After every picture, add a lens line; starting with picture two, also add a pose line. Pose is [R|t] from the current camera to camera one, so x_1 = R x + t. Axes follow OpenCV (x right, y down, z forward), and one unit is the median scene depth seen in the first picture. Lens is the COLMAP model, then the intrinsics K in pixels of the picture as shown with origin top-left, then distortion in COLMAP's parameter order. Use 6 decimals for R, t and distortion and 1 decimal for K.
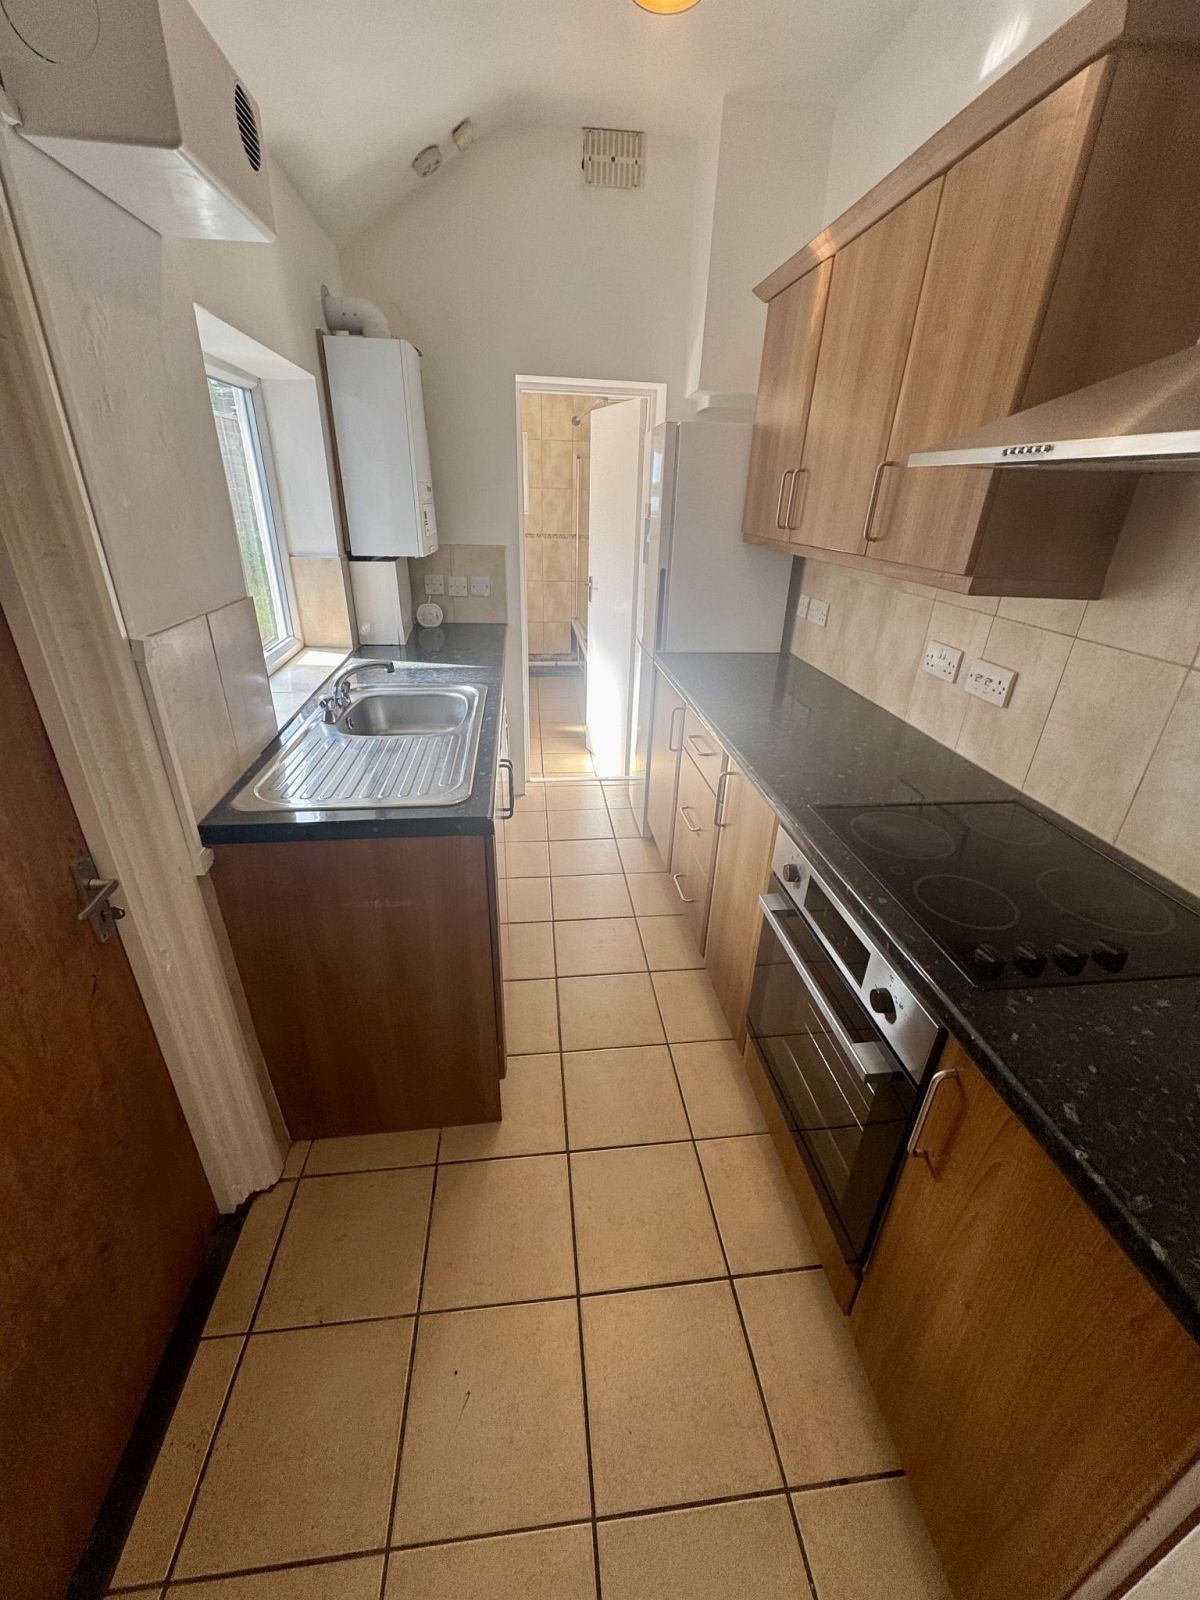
lens RADIAL K [[640.2, 0, 599.4], [0, 640.2, 801.4], [0, 0, 1]] dist [-0.004498, -0.000319]
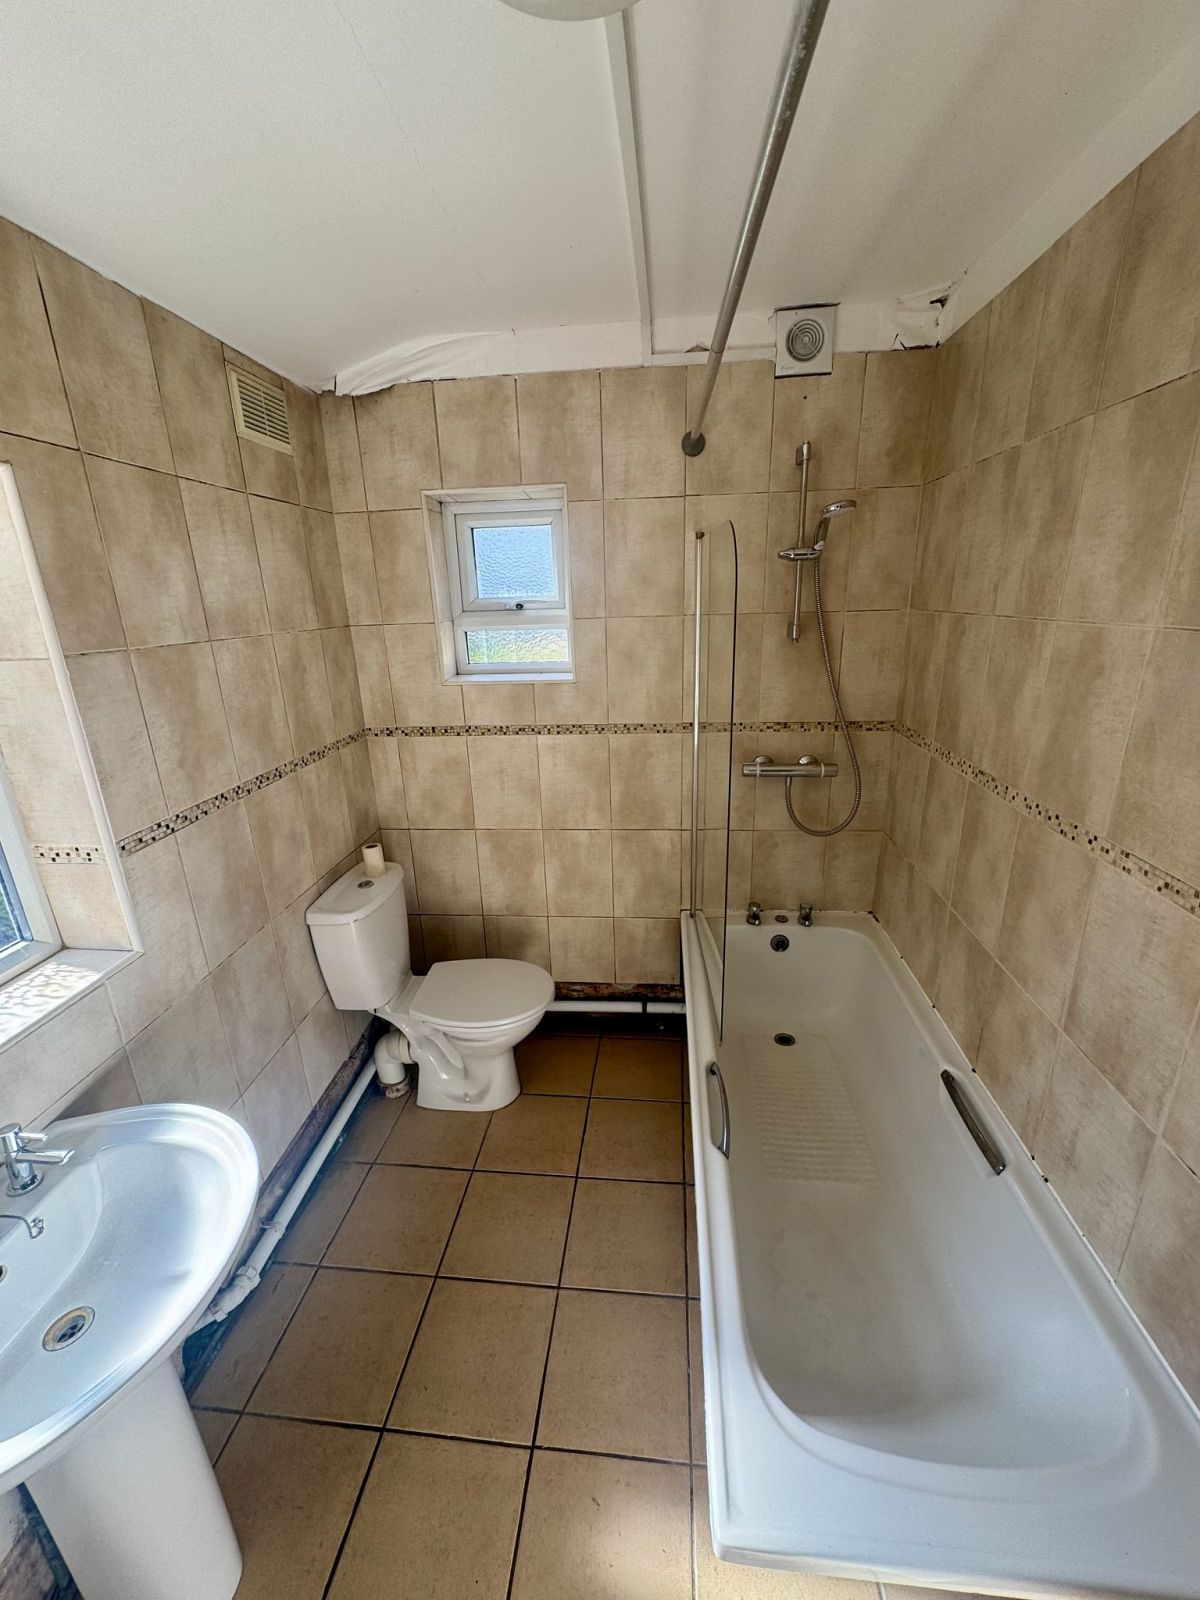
lens RADIAL K [[640.2, 0, 599.5], [0, 640.2, 805.1], [0, 0, 1]] dist [-0.004498, -0.000319]
pose [[0.975044, 0.010304, -0.221771, -0.004683], [-0.036872, 0.992565, -0.115994, -0.324358], [0.218927, 0.121276, 0.968175, 0.621888]]
